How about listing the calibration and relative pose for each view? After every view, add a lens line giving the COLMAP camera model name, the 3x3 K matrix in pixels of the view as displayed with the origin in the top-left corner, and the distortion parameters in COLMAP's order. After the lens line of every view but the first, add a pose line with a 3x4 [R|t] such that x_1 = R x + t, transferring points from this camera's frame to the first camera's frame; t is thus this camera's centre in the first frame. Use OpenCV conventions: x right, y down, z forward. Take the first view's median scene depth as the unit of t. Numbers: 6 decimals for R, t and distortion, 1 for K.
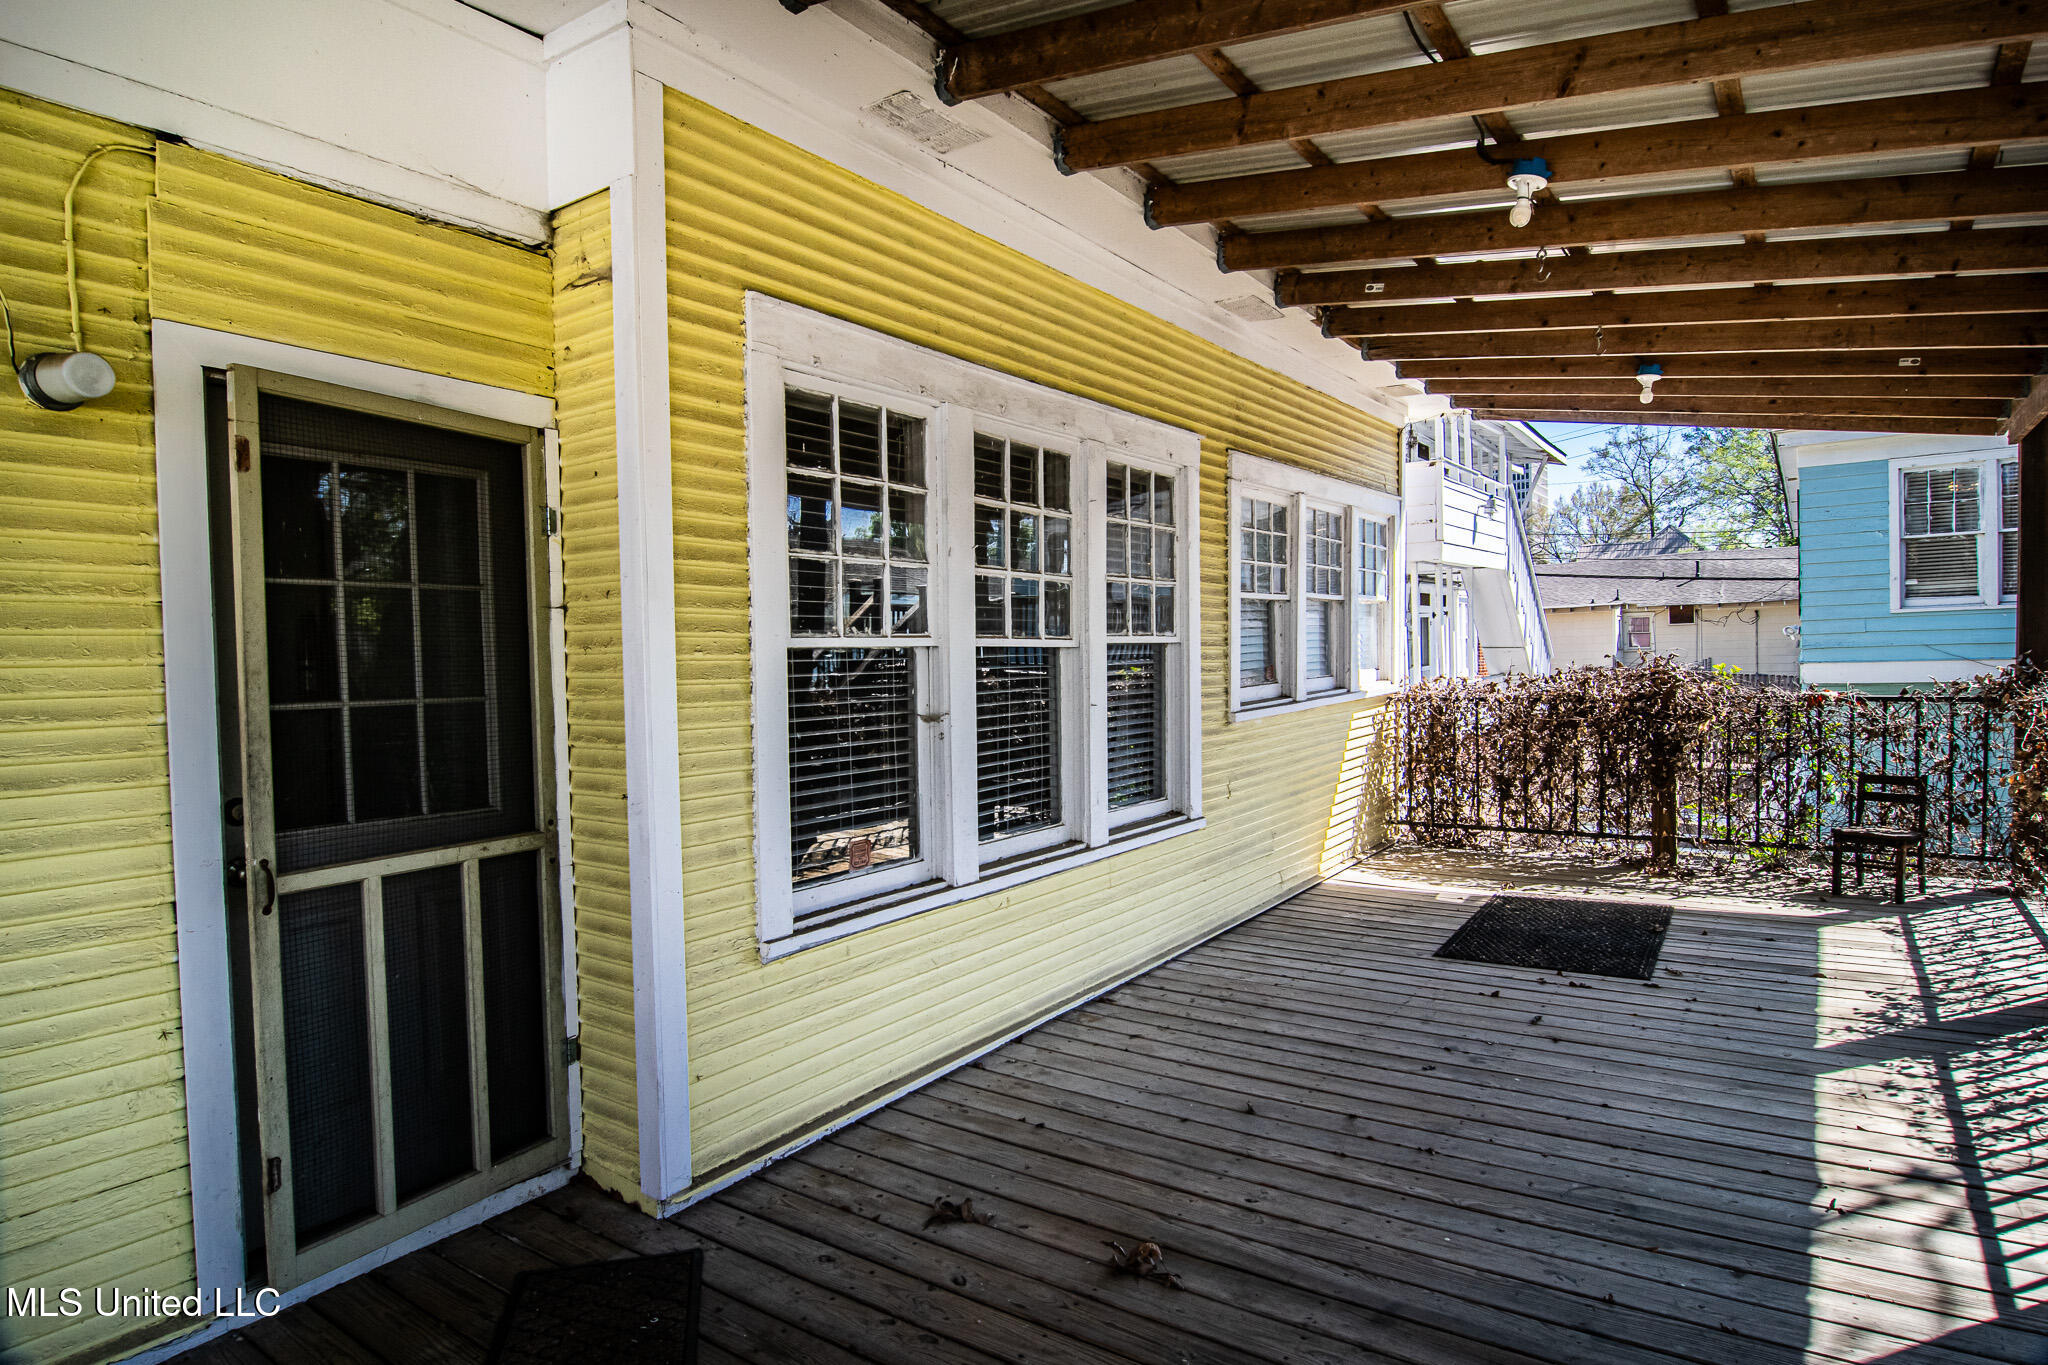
lens RADIAL K [[1148.3, 0, 1020.1], [0, 1148.3, 704.1], [0, 0, 1]] dist [-0.000851, -0.014202]
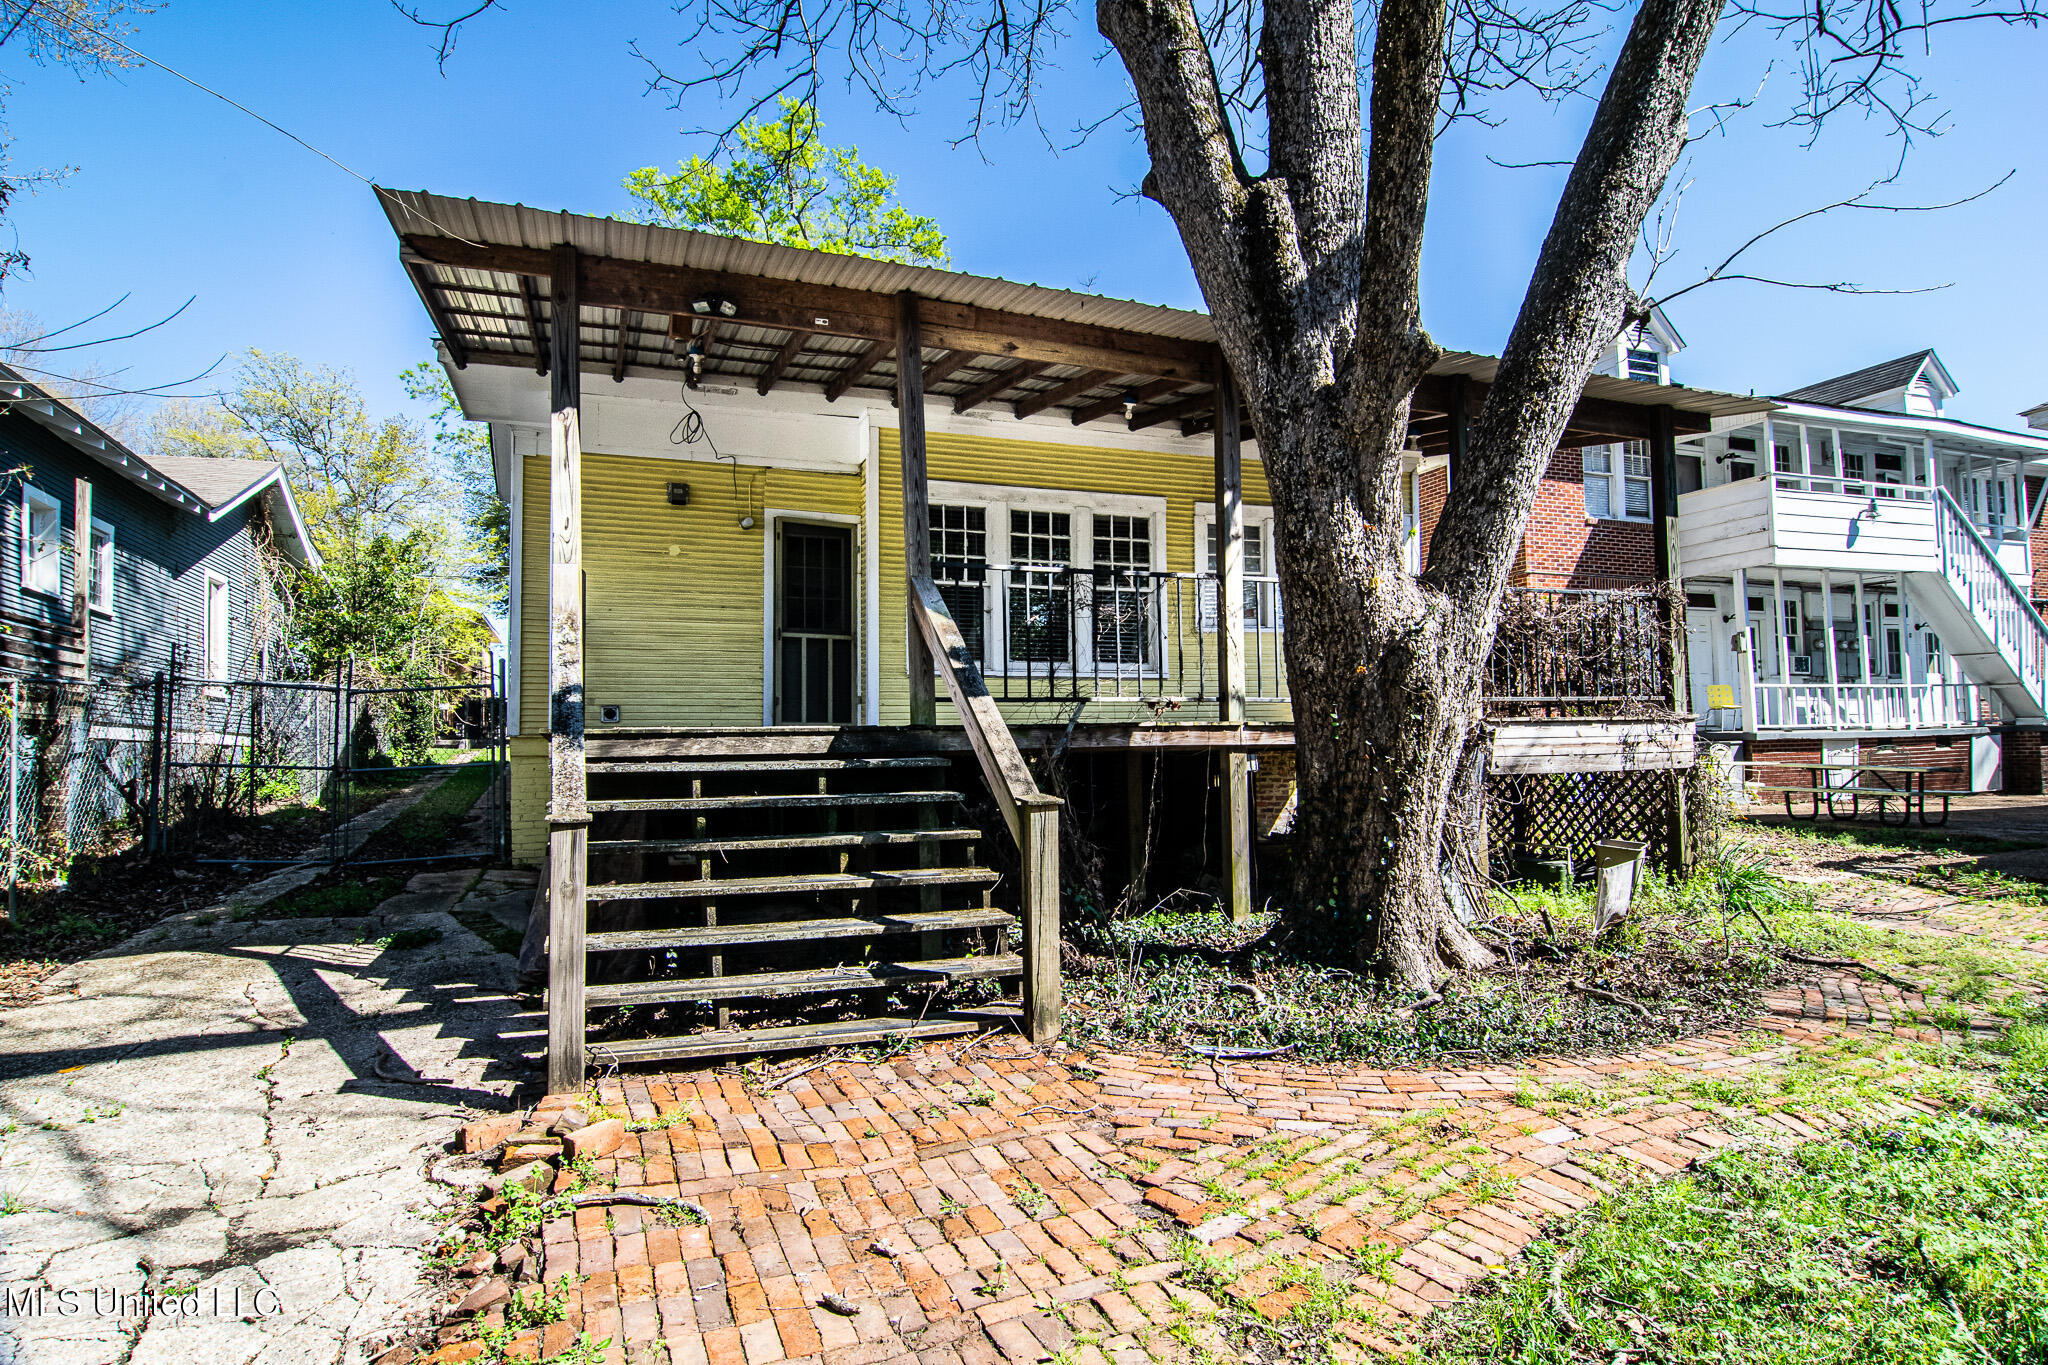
lens RADIAL K [[1148.3, 0, 1020.1], [0, 1148.3, 704.1], [0, 0, 1]] dist [-0.000851, -0.014202]
pose [[0.828691, -0.028340, -0.558988, 2.085513], [-0.023738, 0.996039, -0.085688, 0.642810], [0.559202, 0.084278, 0.824736, -1.699472]]
